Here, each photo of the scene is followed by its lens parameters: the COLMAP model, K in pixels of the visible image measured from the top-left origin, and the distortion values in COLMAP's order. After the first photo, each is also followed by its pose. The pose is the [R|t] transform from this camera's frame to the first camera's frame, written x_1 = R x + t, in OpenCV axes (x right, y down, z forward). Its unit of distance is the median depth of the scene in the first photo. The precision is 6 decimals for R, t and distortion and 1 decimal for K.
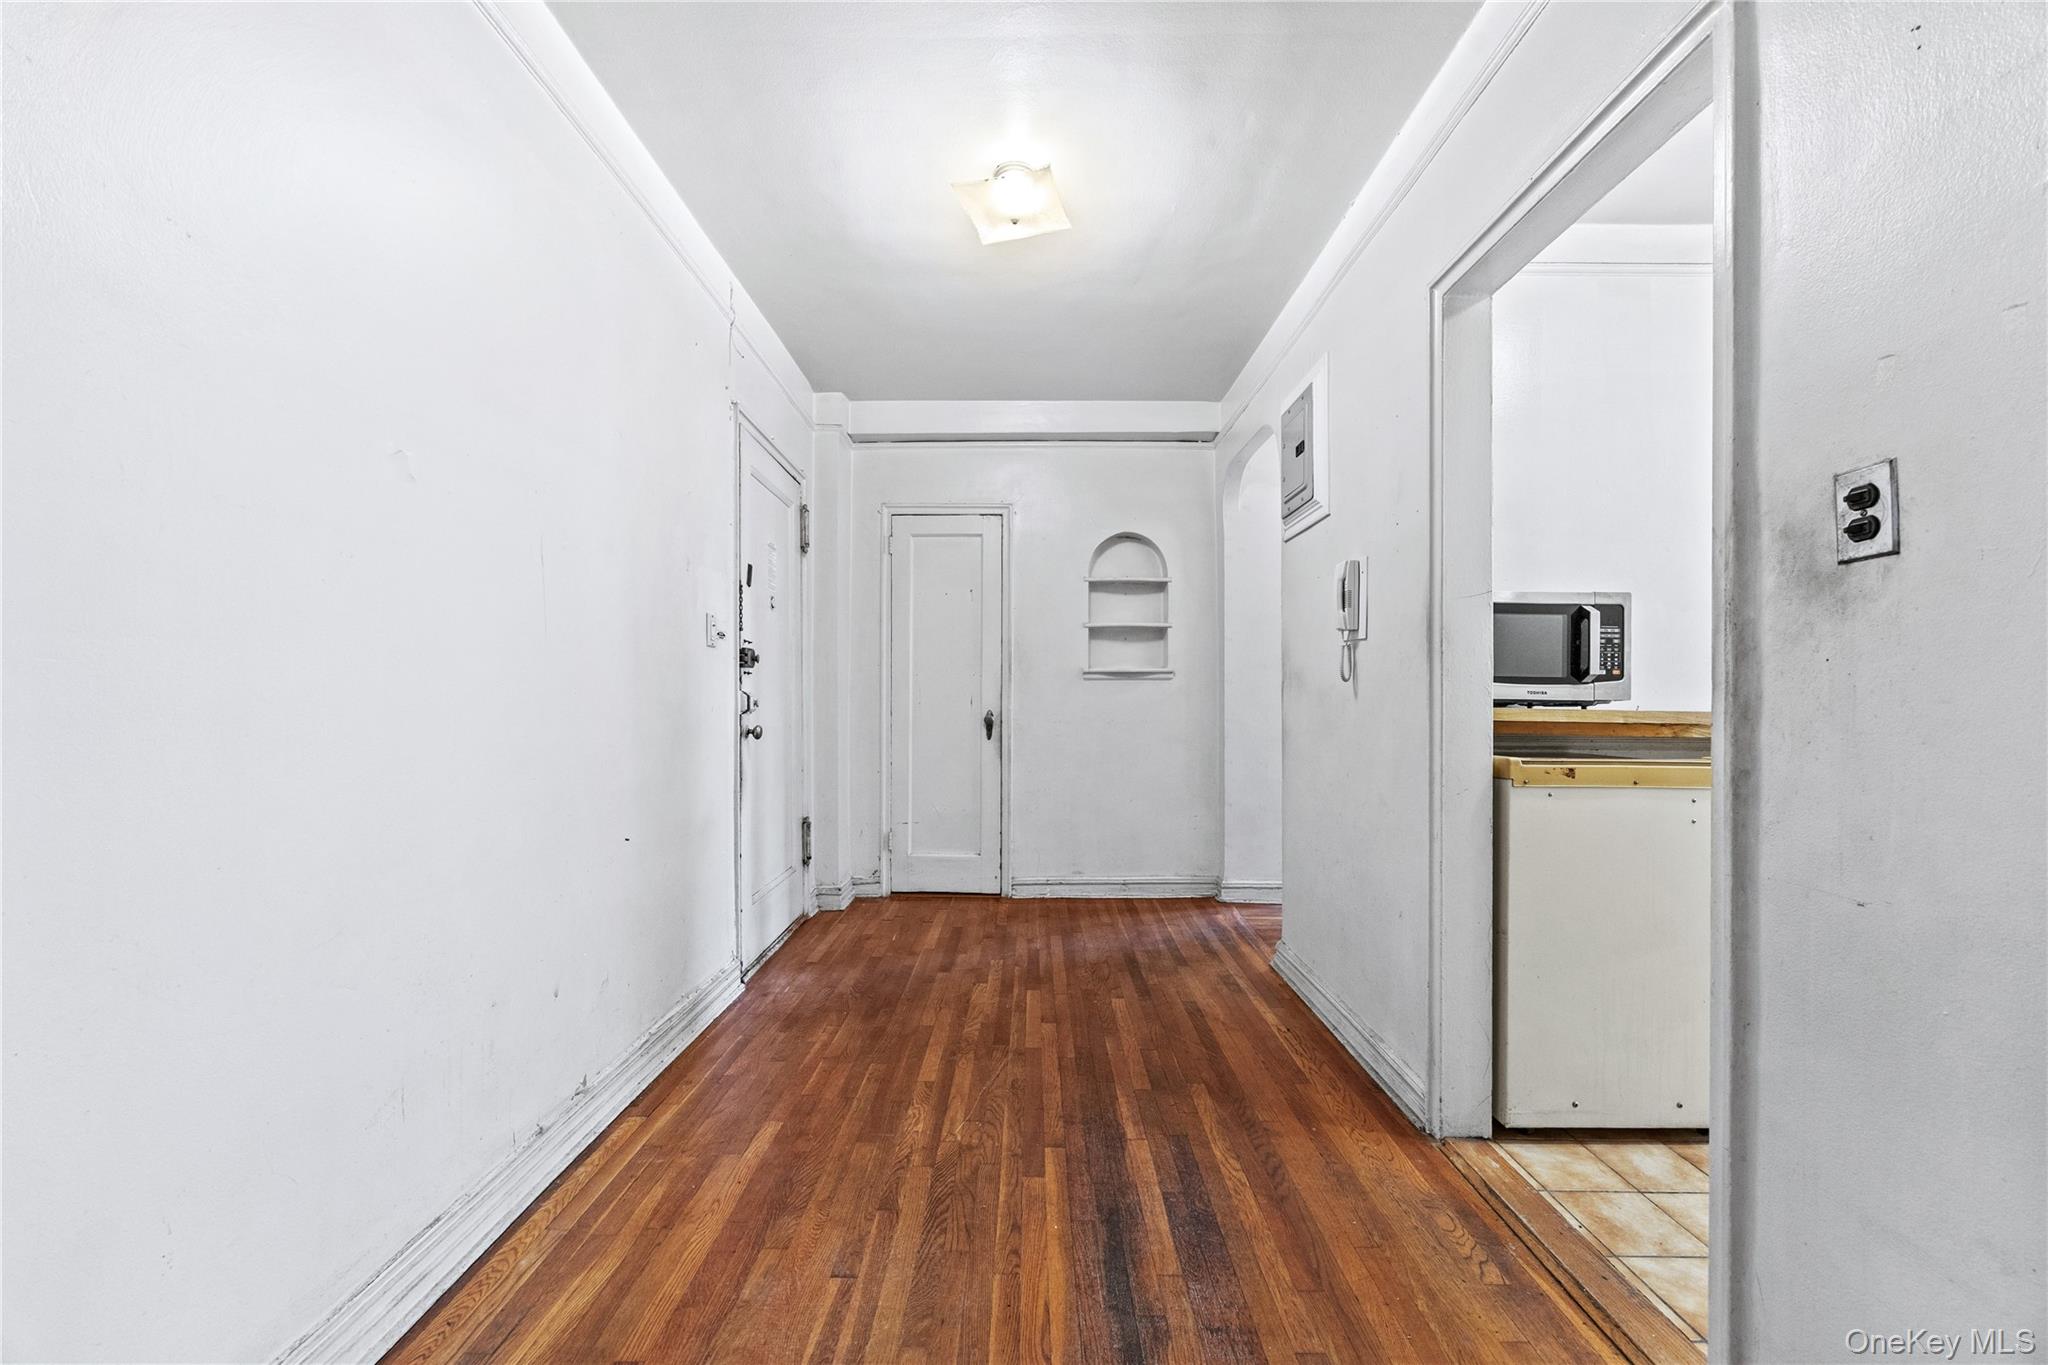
lens RADIAL K [[790.3, 0, 1030.8], [0, 790.3, 699.9], [0, 0, 1]] dist [-0.001320, -0.000146]
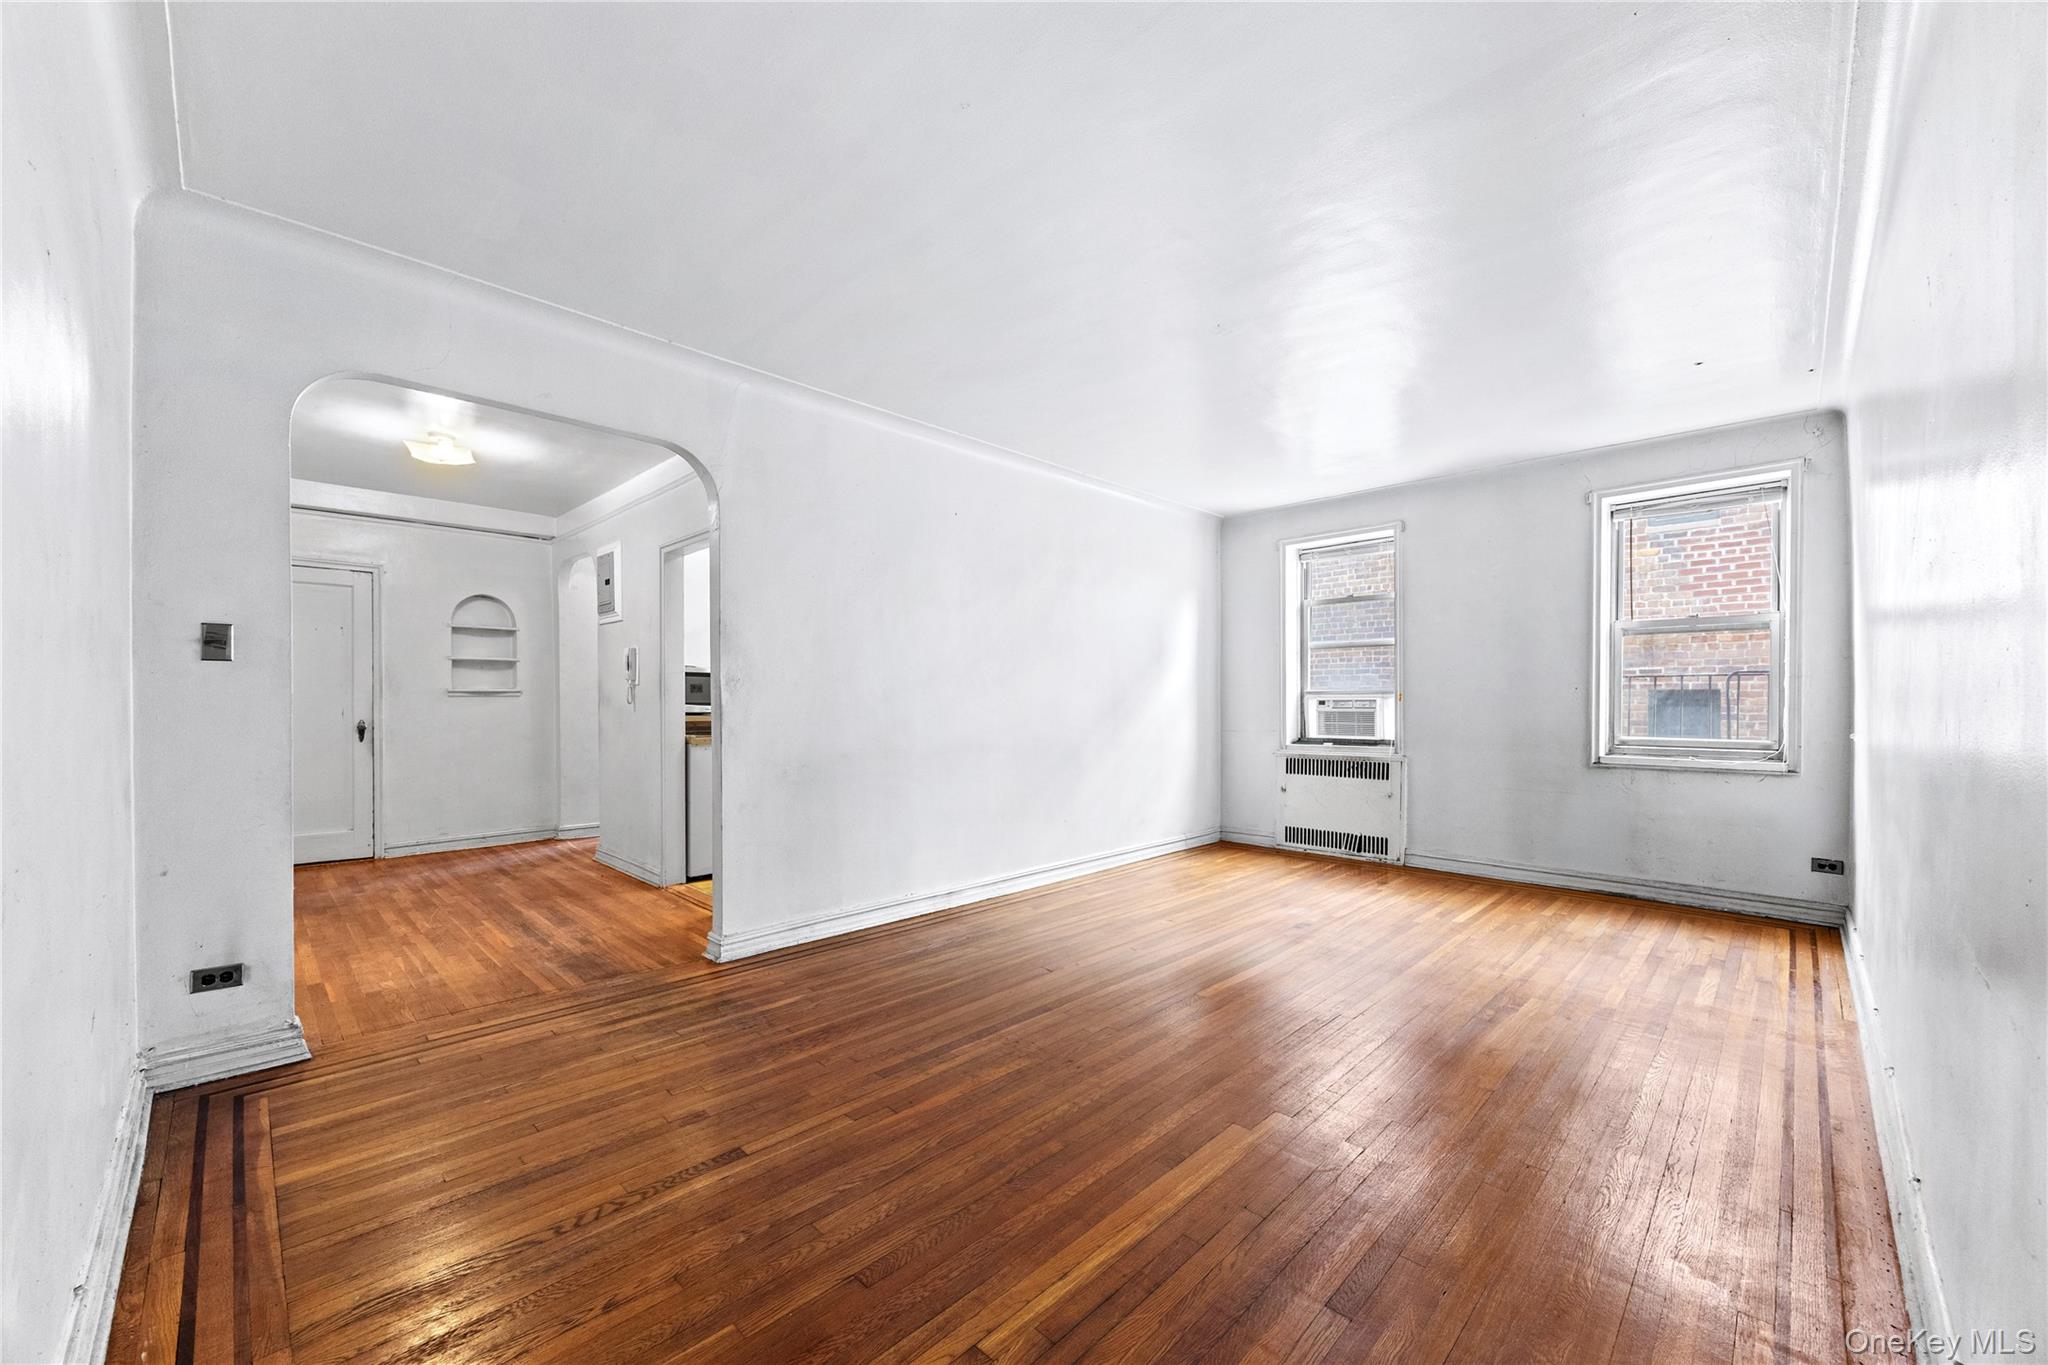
lens RADIAL K [[790.3, 0, 1018.5], [0, 790.3, 708.0], [0, 0, 1]] dist [-0.001320, -0.000146]
pose [[0.706332, -0.009098, 0.707822, -0.268313], [0.001077, 0.999930, 0.011778, -0.026168], [-0.707880, -0.007557, 0.706292, -0.906611]]
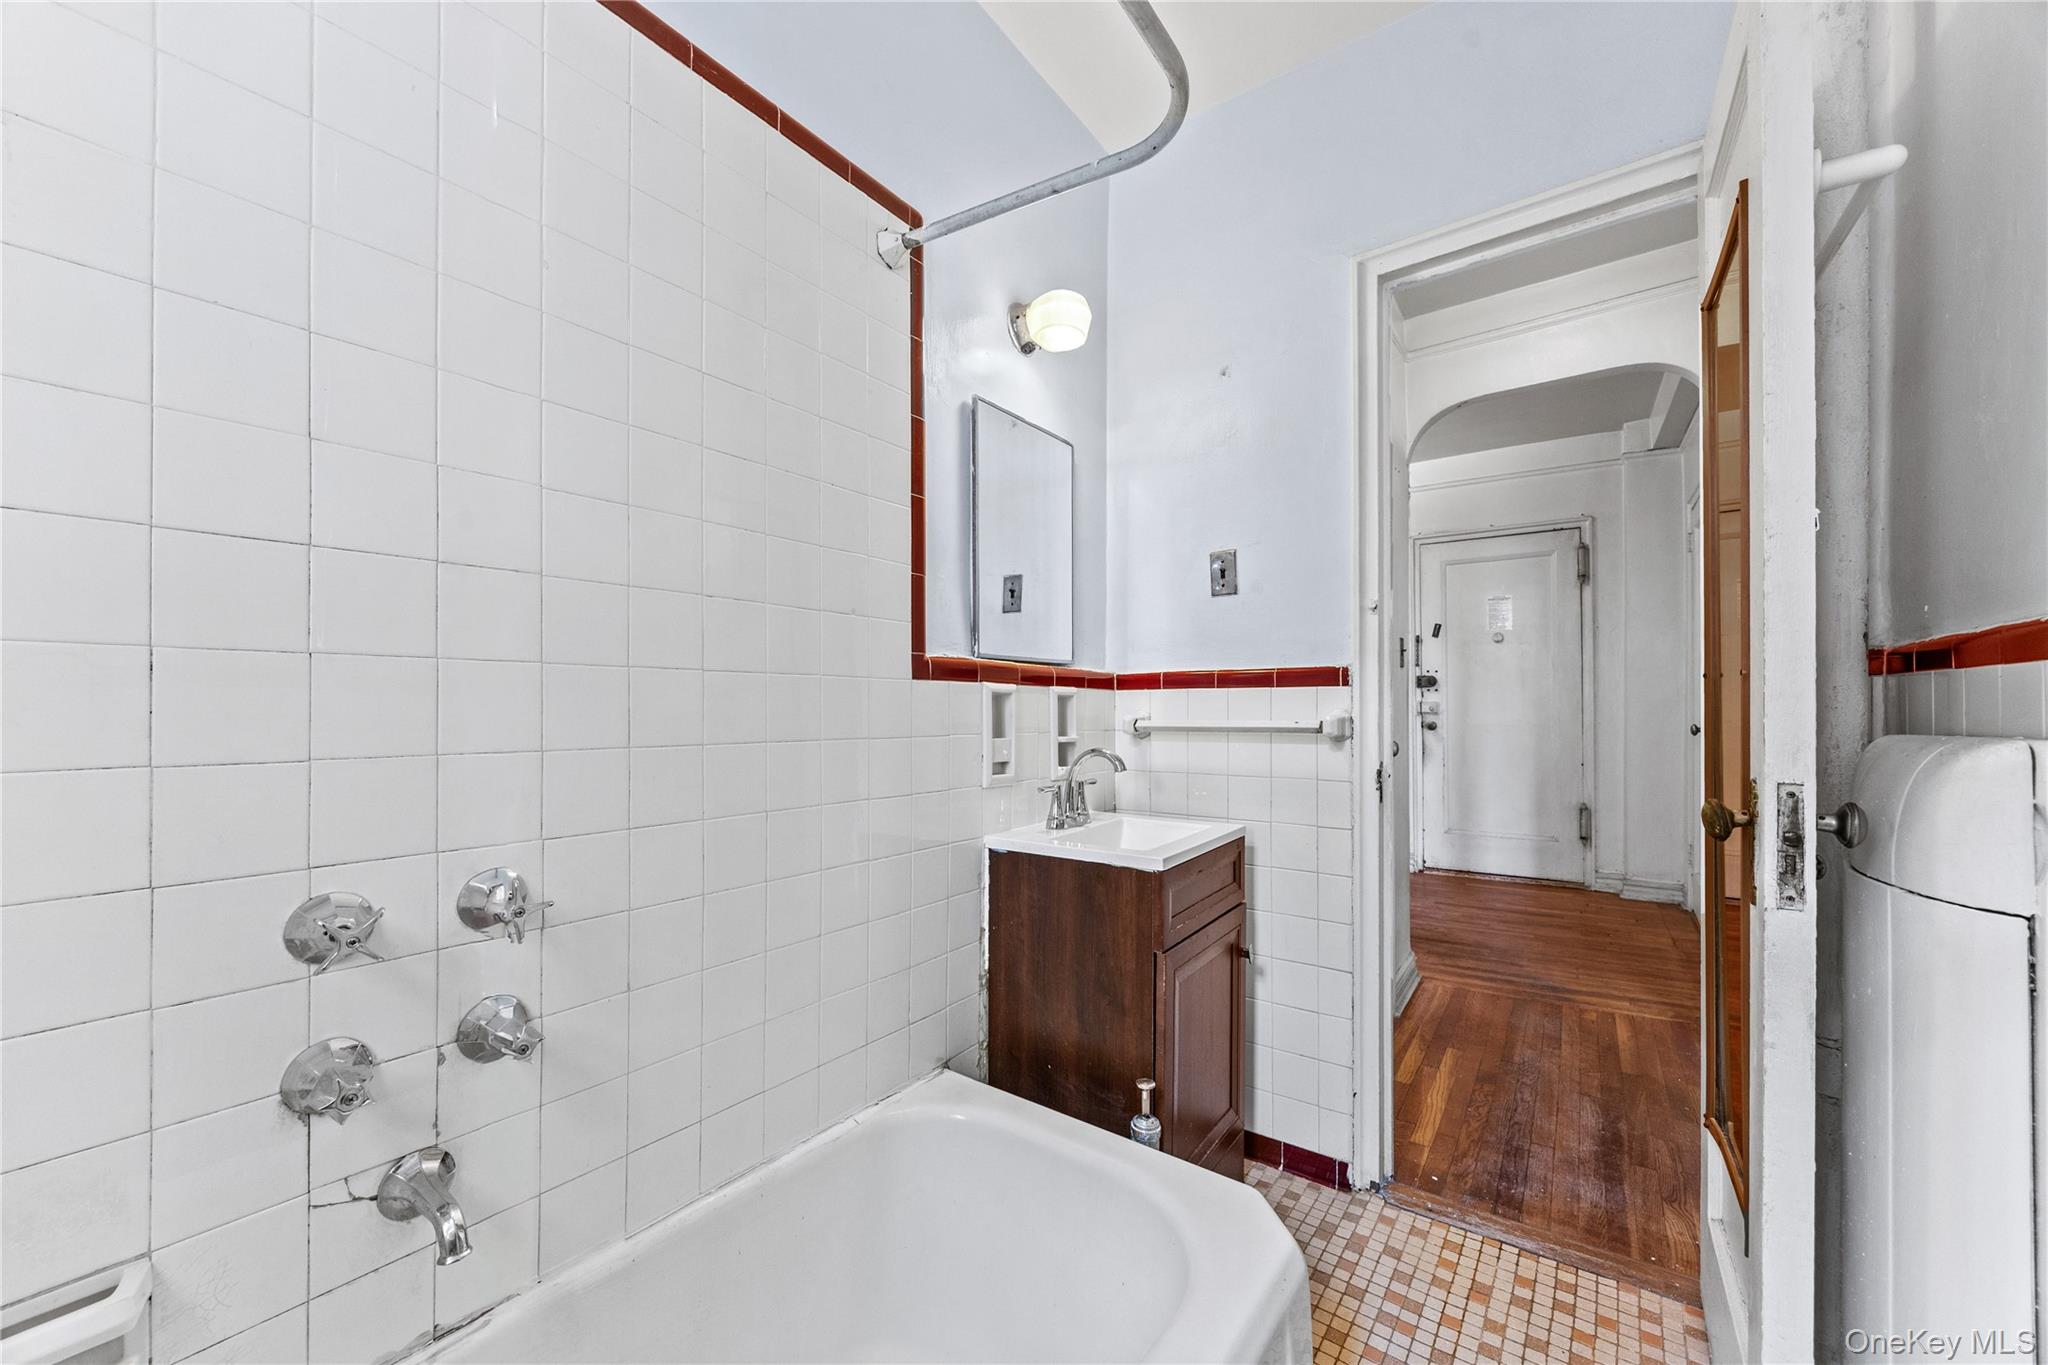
lens RADIAL K [[790.3, 0, 1024.4], [0, 790.3, 702.7], [0, 0, 1]] dist [-0.001320, -0.000146]
pose [[-0.588461, -0.005331, -0.808508, 1.329595], [0.001468, 0.999970, -0.007662, 0.003621], [0.808524, -0.005696, -0.588435, 1.141212]]
